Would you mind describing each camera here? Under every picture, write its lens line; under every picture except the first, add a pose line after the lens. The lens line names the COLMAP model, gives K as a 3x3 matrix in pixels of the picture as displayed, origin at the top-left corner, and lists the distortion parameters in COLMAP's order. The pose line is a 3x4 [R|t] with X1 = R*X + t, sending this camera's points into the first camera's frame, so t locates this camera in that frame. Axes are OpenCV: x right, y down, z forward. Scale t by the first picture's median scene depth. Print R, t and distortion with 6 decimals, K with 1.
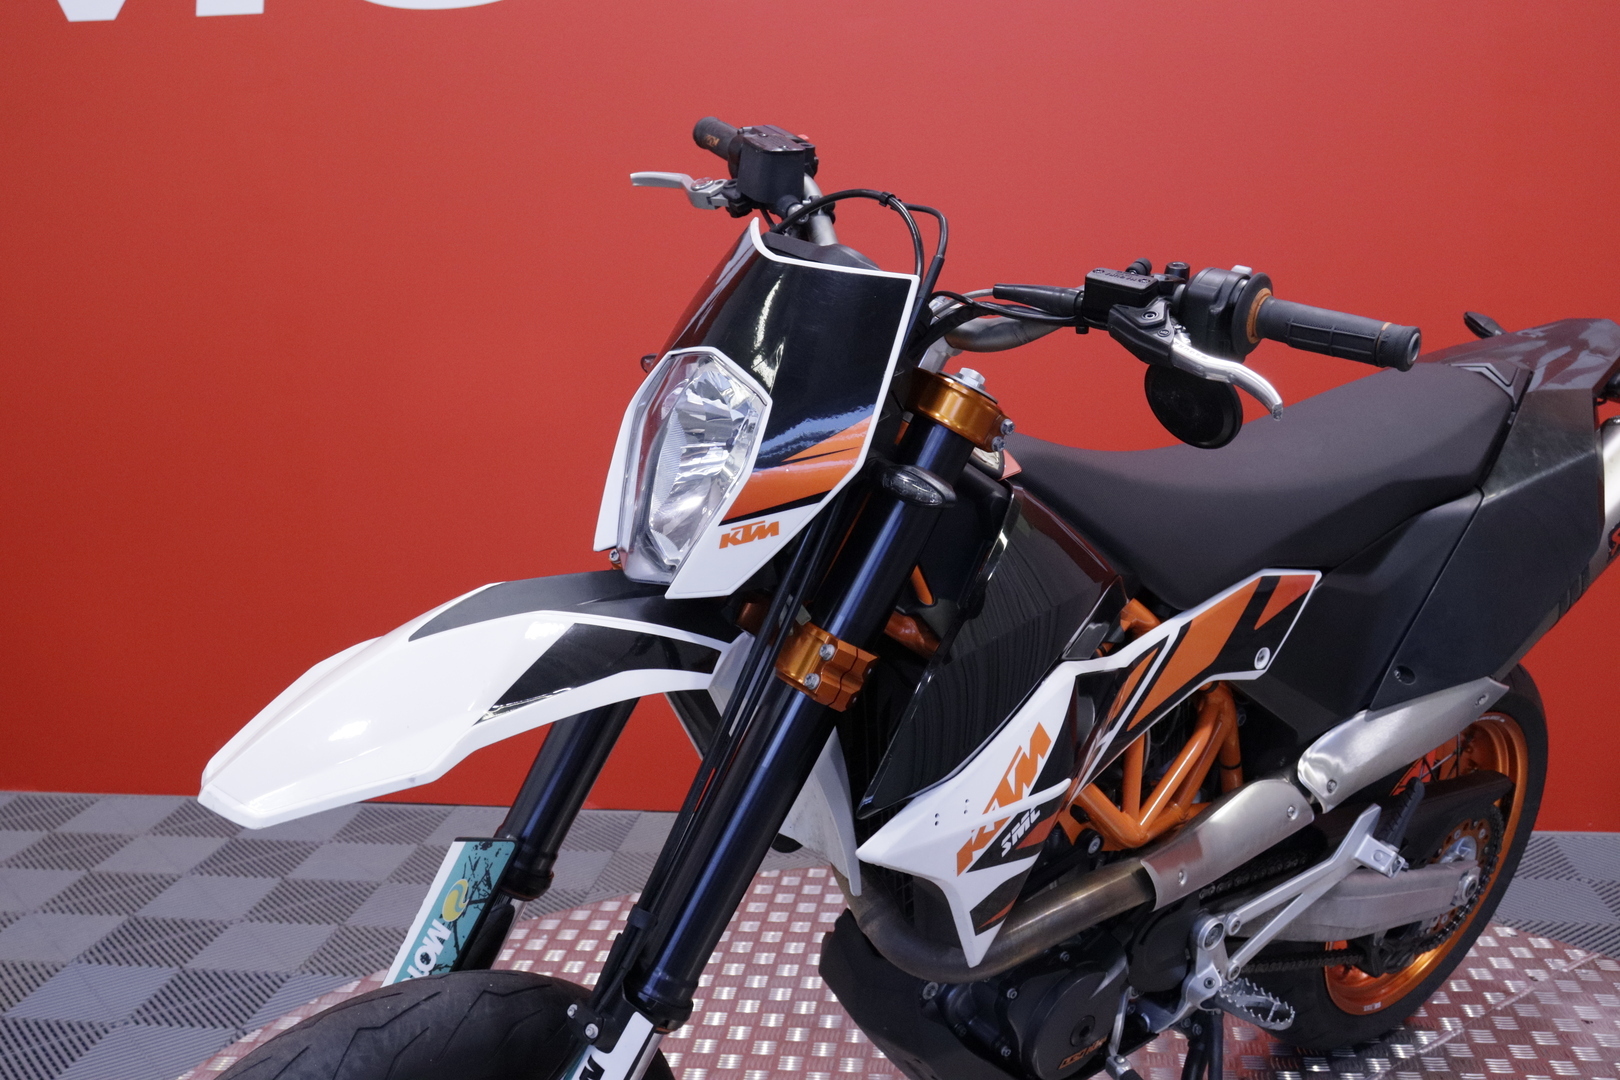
lens RADIAL K [[1715.0, 0, 810.0], [0, 1715.0, 540.0], [0, 0, 1]] dist [-0.100963, 0.231104]
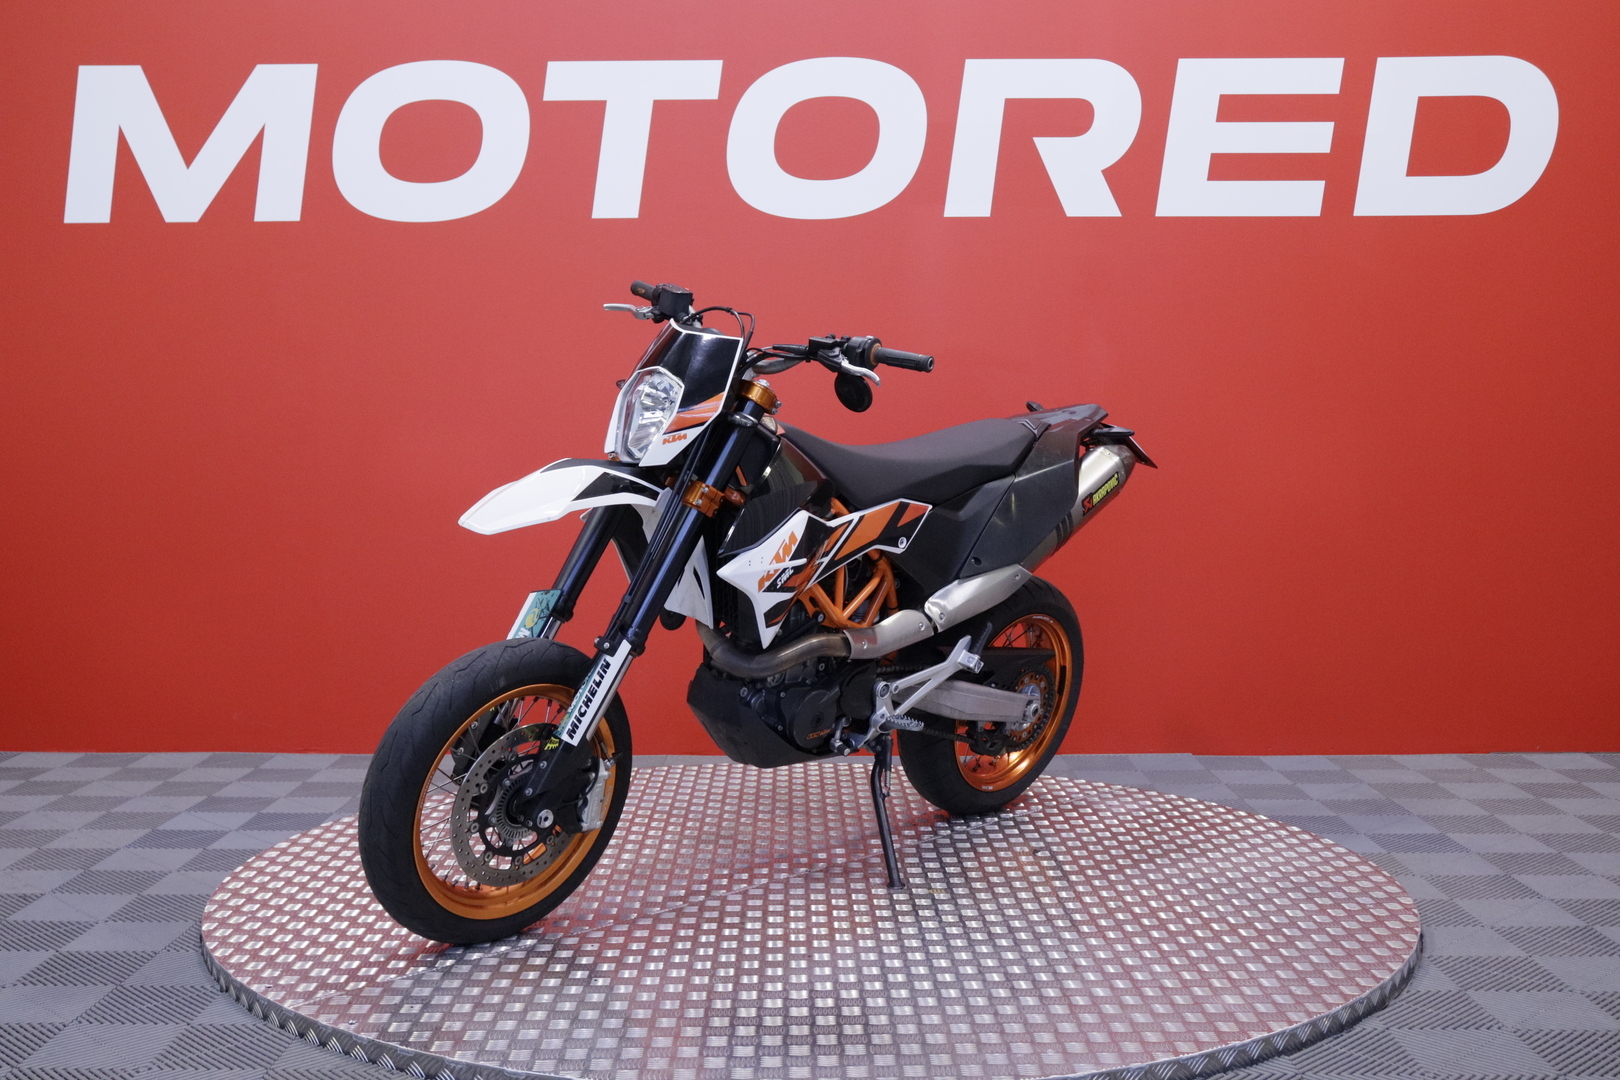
lens RADIAL K [[1715.0, 0, 810.0], [0, 1715.0, 540.0], [0, 0, 1]] dist [-0.100963, 0.231104]
pose [[0.991840, 0.010382, 0.127069, -0.134014], [0.005625, 0.992144, -0.124972, 0.391903], [-0.127368, 0.124667, 0.983990, -1.249123]]
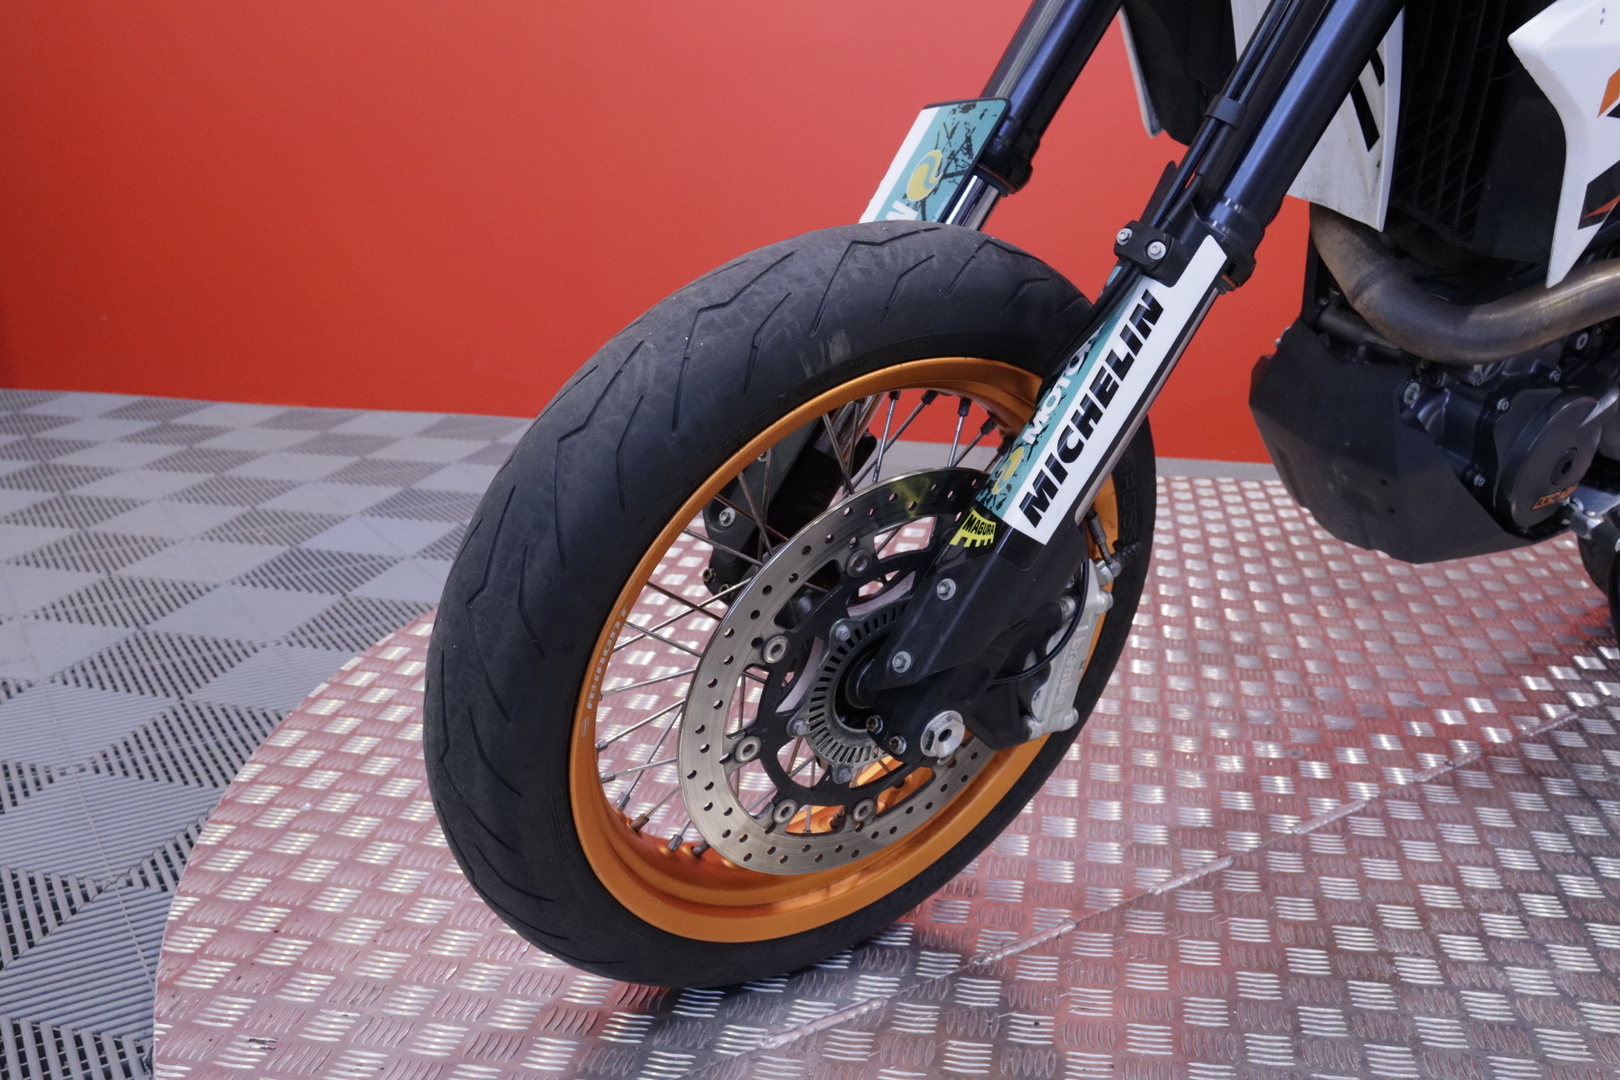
lens RADIAL K [[1444.4, 0, 777.8], [0, 1444.4, 539.8], [0, 0, 1]] dist [-0.080889, 0.007911]
pose [[0.994673, 0.055880, -0.086616, -0.209372], [-0.046743, 0.993464, 0.104138, 0.318652], [0.091869, -0.099535, 0.990784, 0.285233]]
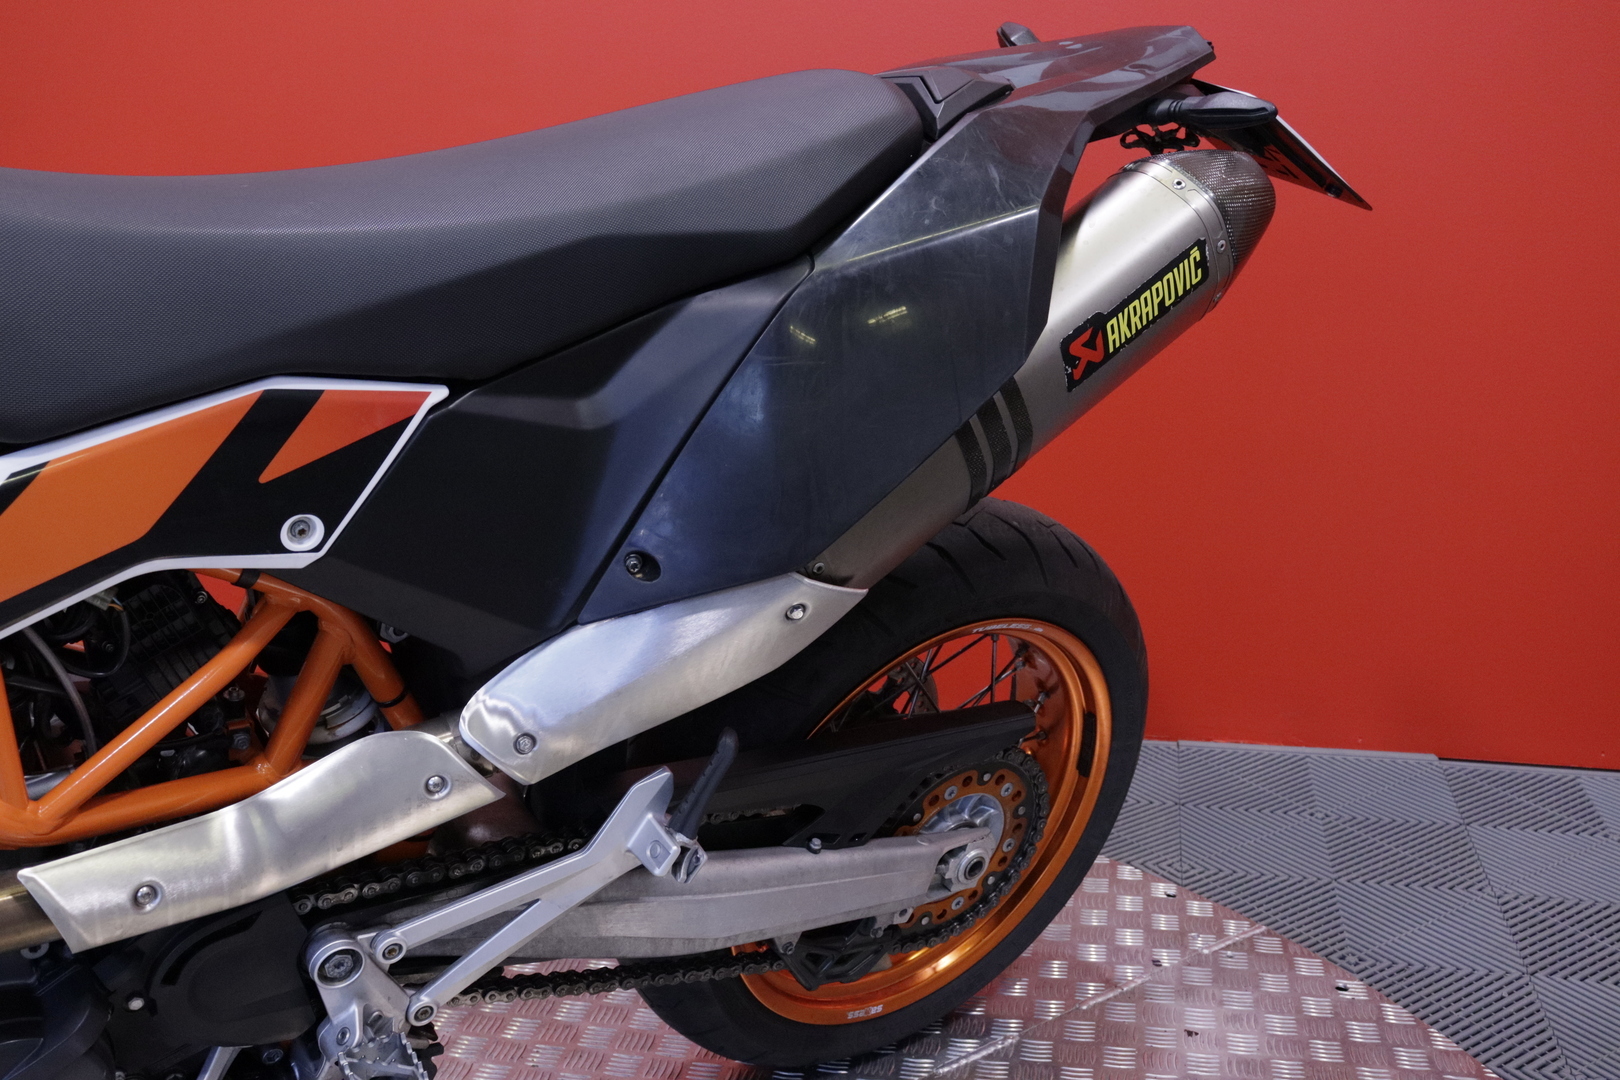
lens RADIAL K [[1551.4, 0, 805.5], [0, 1551.4, 565.4], [0, 0, 1]] dist [-0.076104, -0.009952]
pose [[0.996536, 0.029587, -0.077721, 0.573091], [-0.021337, 0.994253, 0.104912, 0.026115], [0.080378, -0.102890, 0.991440, 0.590820]]
